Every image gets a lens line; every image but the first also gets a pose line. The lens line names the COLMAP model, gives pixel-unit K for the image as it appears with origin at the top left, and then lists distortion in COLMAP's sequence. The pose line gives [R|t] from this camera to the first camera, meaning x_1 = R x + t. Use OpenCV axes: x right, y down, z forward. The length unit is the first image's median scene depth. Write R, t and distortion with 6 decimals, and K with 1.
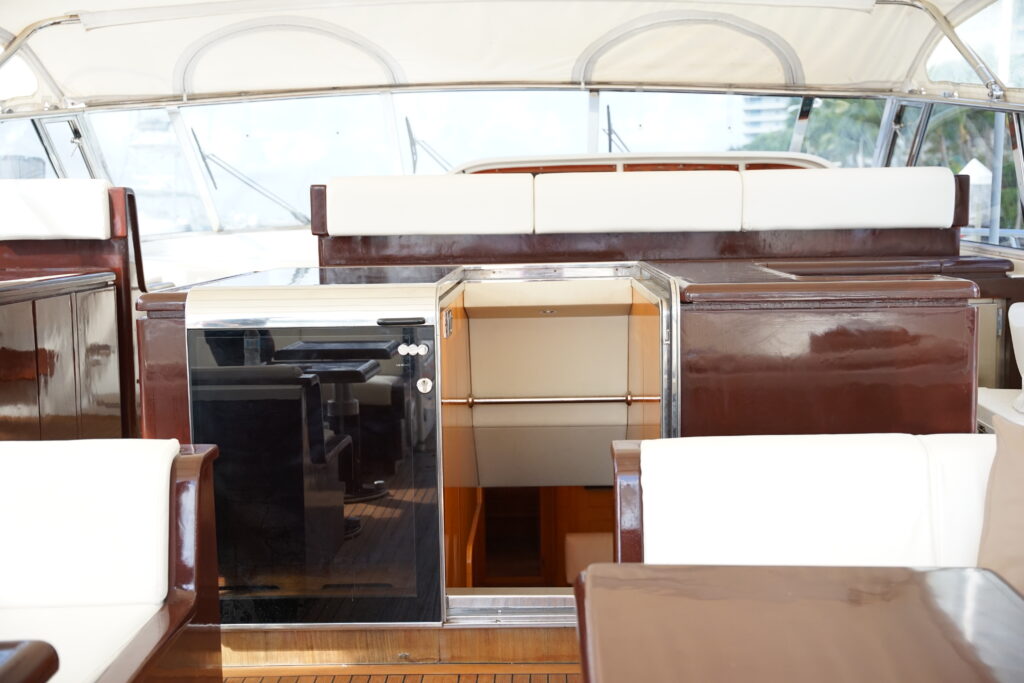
lens RADIAL K [[1271.5, 0, 507.7], [0, 1271.5, 335.5], [0, 0, 1]] dist [0.086617, 0.000000]
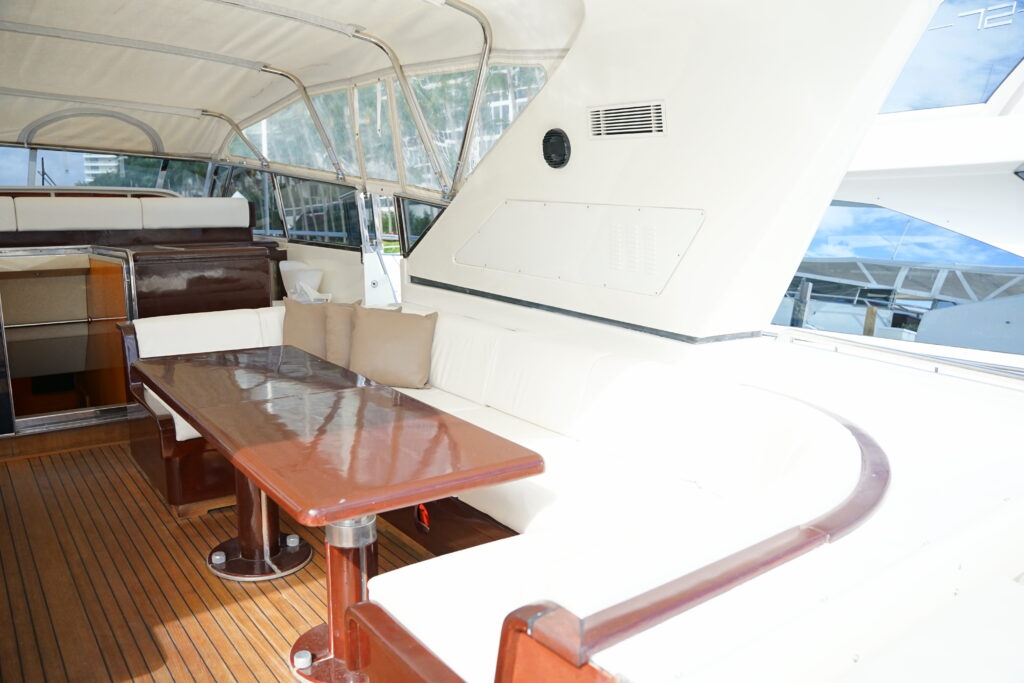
lens RADIAL K [[822.9, 0, 508.1], [0, 822.9, 343.8], [0, 0, 1]] dist [0.005330, 0.018147]
pose [[0.787744, -0.093576, 0.608853, -0.137082], [0.067618, 0.995557, 0.065525, 0.039907], [-0.612280, -0.010447, 0.790572, -0.277223]]
